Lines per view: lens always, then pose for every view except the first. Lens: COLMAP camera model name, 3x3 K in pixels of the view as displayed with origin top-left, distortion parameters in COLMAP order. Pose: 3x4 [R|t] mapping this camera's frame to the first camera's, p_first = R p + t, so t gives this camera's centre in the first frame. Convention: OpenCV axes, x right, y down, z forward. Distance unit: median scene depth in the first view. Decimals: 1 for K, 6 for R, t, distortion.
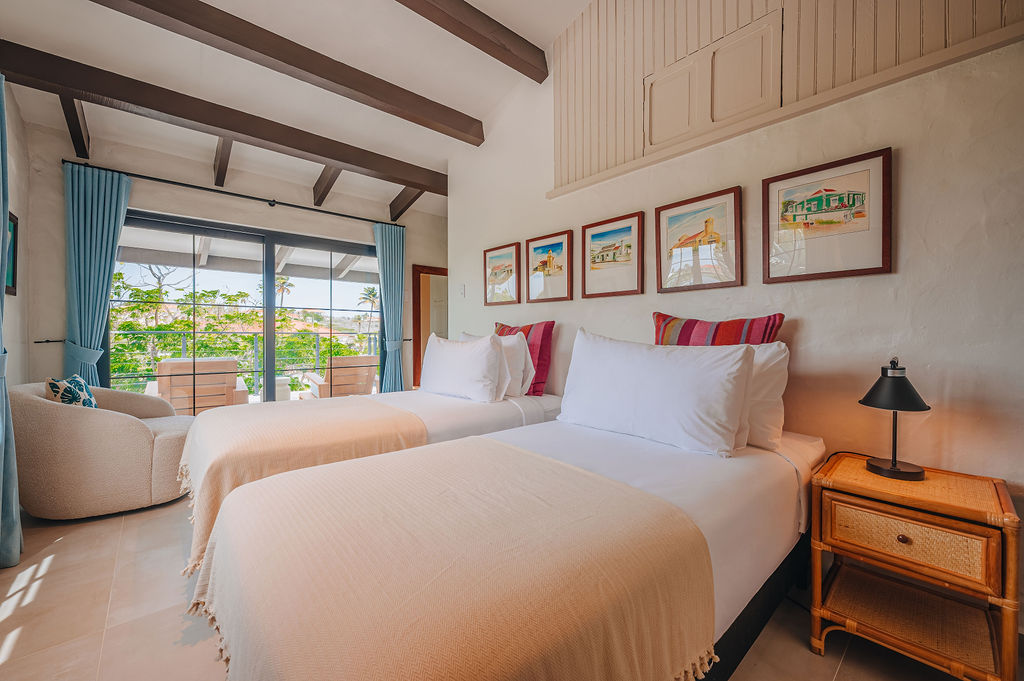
lens RADIAL K [[411.3, 0, 523.0], [0, 411.3, 330.0], [0, 0, 1]] dist [-0.001068, 0.000241]
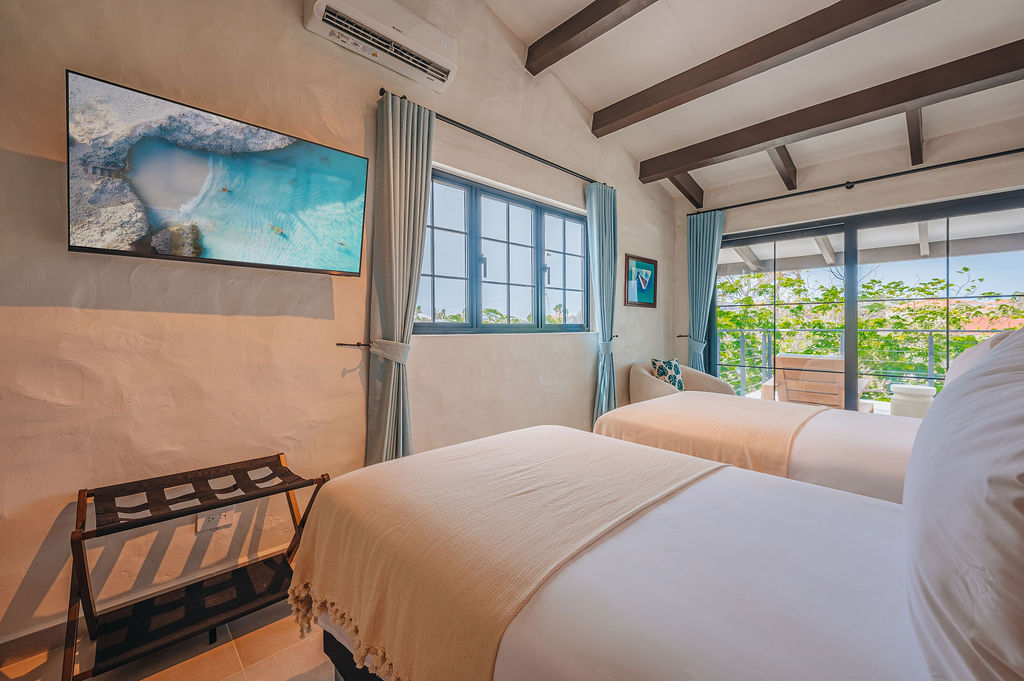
lens RADIAL K [[411.3, 0, 508.5], [0, 411.3, 313.3], [0, 0, 1]] dist [-0.001068, 0.000241]
pose [[0.015349, -0.044668, -0.998884, 0.321489], [0.007826, 0.998976, -0.044552, 0.005651], [0.999852, -0.007134, 0.015683, 0.296545]]
